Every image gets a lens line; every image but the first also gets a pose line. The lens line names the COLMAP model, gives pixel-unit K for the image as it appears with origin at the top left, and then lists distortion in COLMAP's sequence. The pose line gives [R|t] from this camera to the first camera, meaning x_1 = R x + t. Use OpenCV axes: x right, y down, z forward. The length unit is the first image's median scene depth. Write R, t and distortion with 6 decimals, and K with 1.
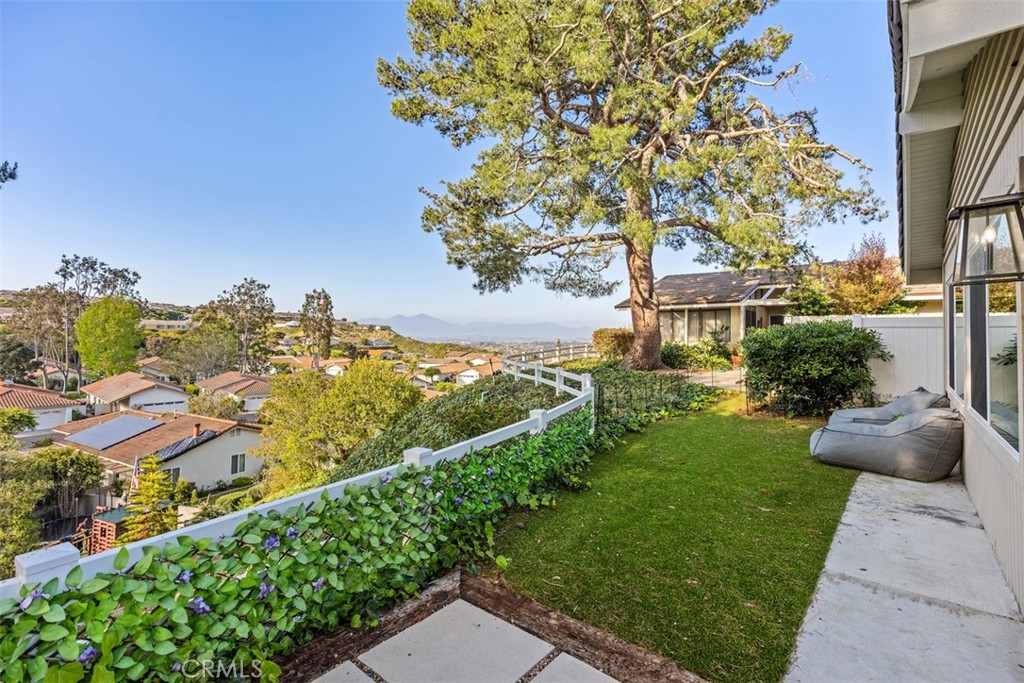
lens RADIAL K [[468.7, 0, 493.5], [0, 468.7, 328.4], [0, 0, 1]] dist [-0.002781, -0.000747]
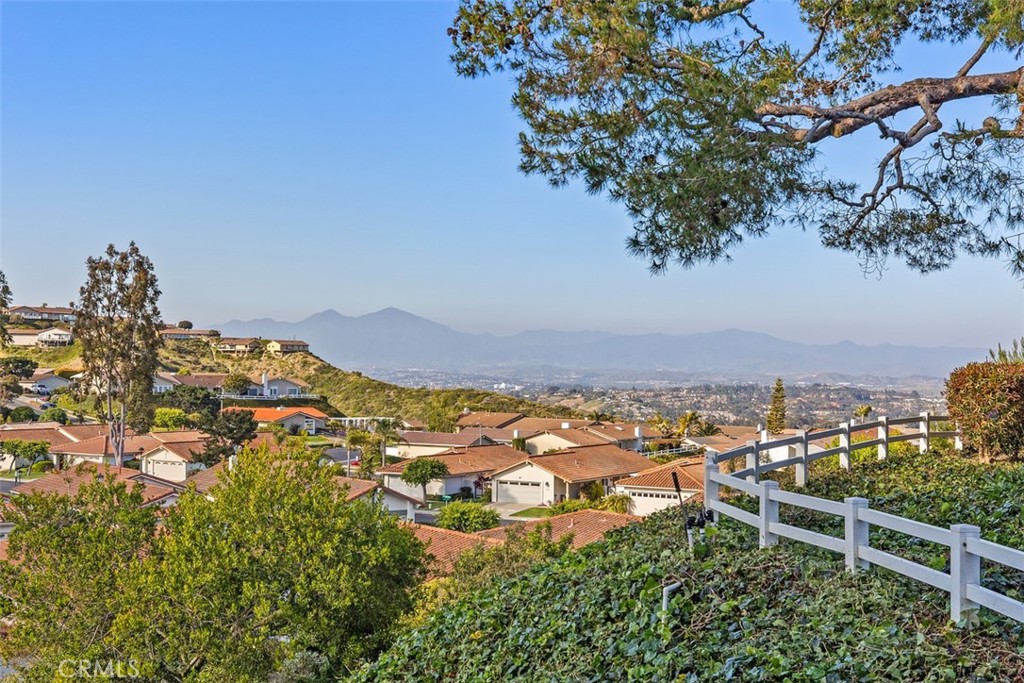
lens RADIAL K [[1278.8, 0, 430.2], [0, 1278.8, 379.3], [0, 0, 1]] dist [0.000873, 0.000000]
pose [[0.992995, 0.002277, -0.118137, -0.051963], [0.000745, 0.999674, 0.025526, -0.015269], [0.118156, -0.025435, 0.992669, 0.093349]]
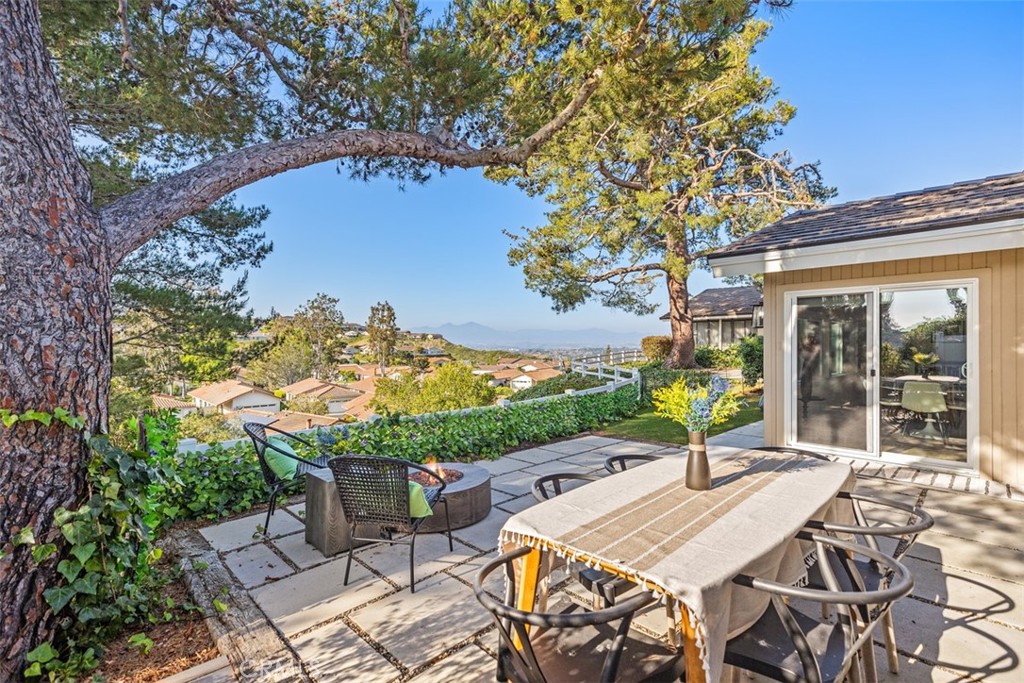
lens RADIAL K [[468.7, 0, 502.2], [0, 468.7, 347.2], [0, 0, 1]] dist [-0.002781, -0.000747]
pose [[0.996636, -0.011822, -0.081099, -0.054387], [0.013853, 0.999603, 0.024525, -0.008259], [0.080777, -0.025566, 0.996404, -0.276325]]
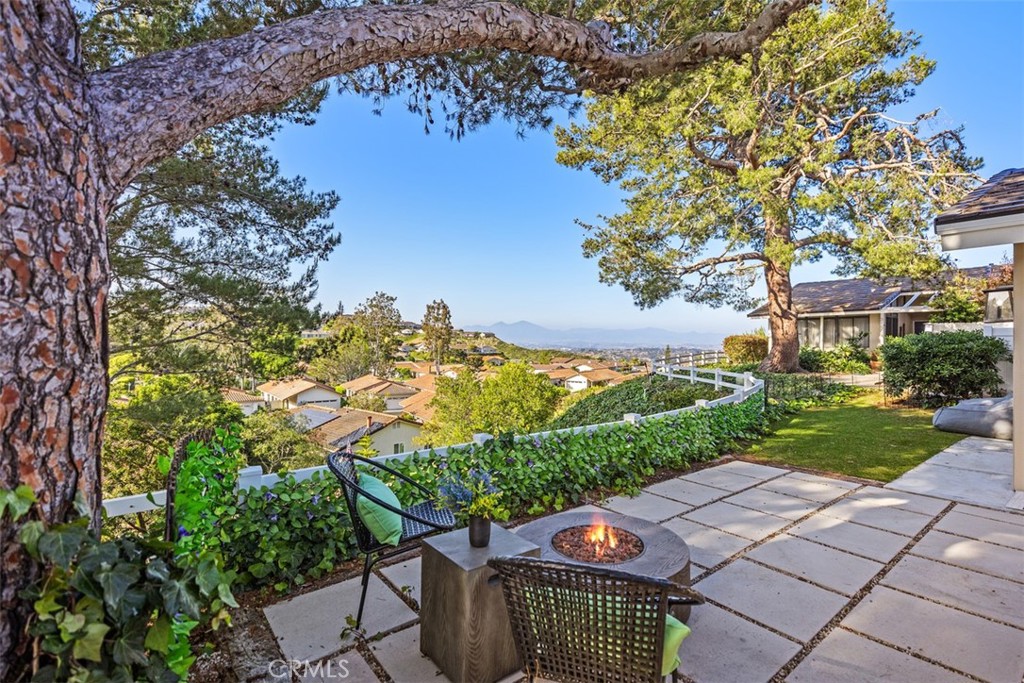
lens RADIAL K [[468.7, 0, 495.1], [0, 468.7, 345.1], [0, 0, 1]] dist [-0.002781, -0.000747]
pose [[0.979323, -0.003716, -0.202267, -0.107961], [0.008159, 0.999743, 0.021140, -0.006480], [0.202137, -0.022353, 0.979102, -0.206190]]
